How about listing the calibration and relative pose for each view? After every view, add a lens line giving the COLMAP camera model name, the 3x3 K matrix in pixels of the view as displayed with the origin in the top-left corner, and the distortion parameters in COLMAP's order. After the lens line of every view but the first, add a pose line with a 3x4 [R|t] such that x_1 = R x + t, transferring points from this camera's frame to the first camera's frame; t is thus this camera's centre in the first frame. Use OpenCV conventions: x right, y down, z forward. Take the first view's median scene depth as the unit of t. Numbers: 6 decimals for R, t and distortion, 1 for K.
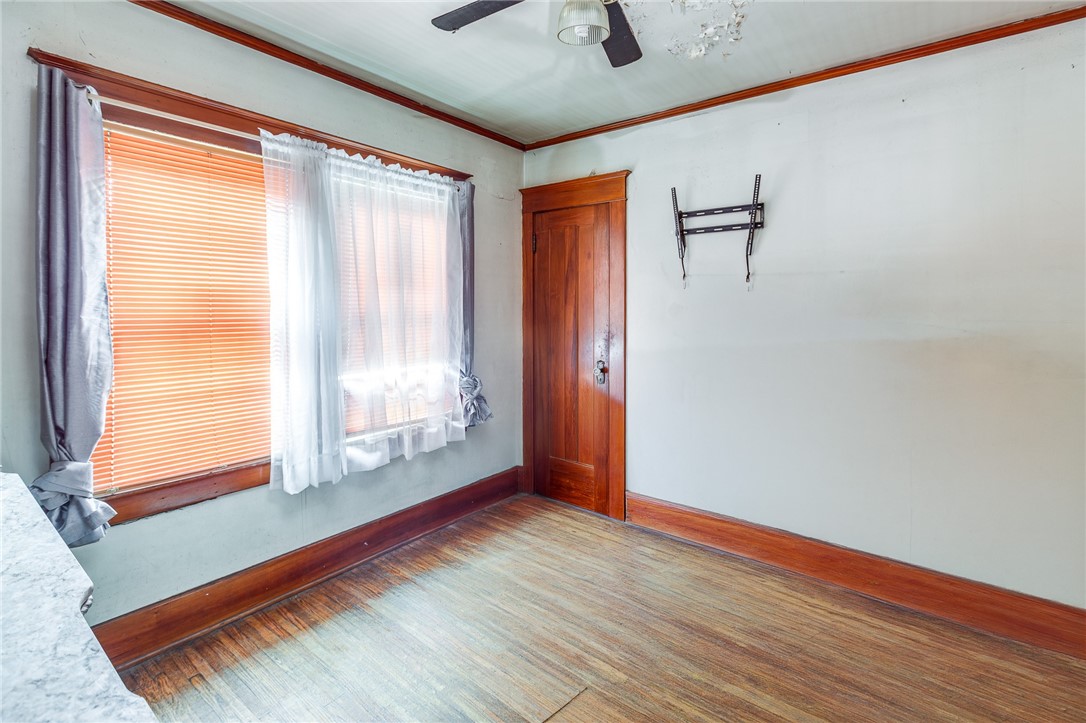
lens RADIAL K [[502.8, 0, 536.1], [0, 502.8, 309.4], [0, 0, 1]] dist [-0.001048, -0.002954]
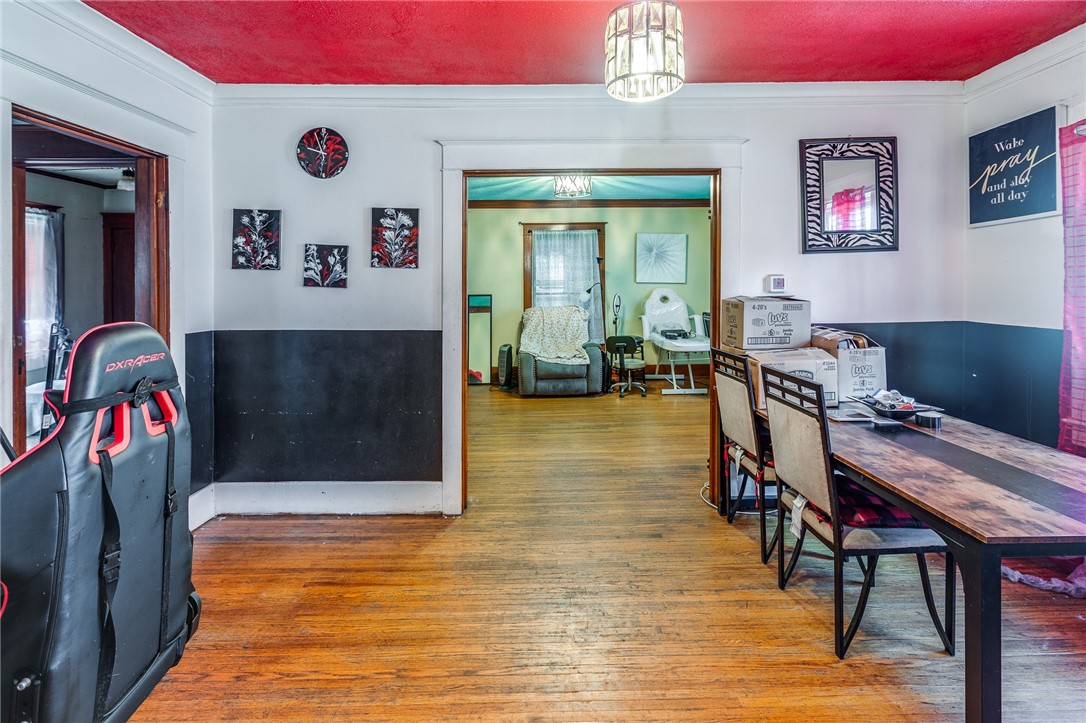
lens RADIAL K [[502.8, 0, 535.1], [0, 502.8, 283.8], [0, 0, 1]] dist [-0.001048, -0.002954]
pose [[0.782904, -0.001298, 0.622142, 0.068013], [0.006775, 0.999956, -0.006440, 0.008004], [-0.622106, 0.009257, 0.782878, -1.336927]]
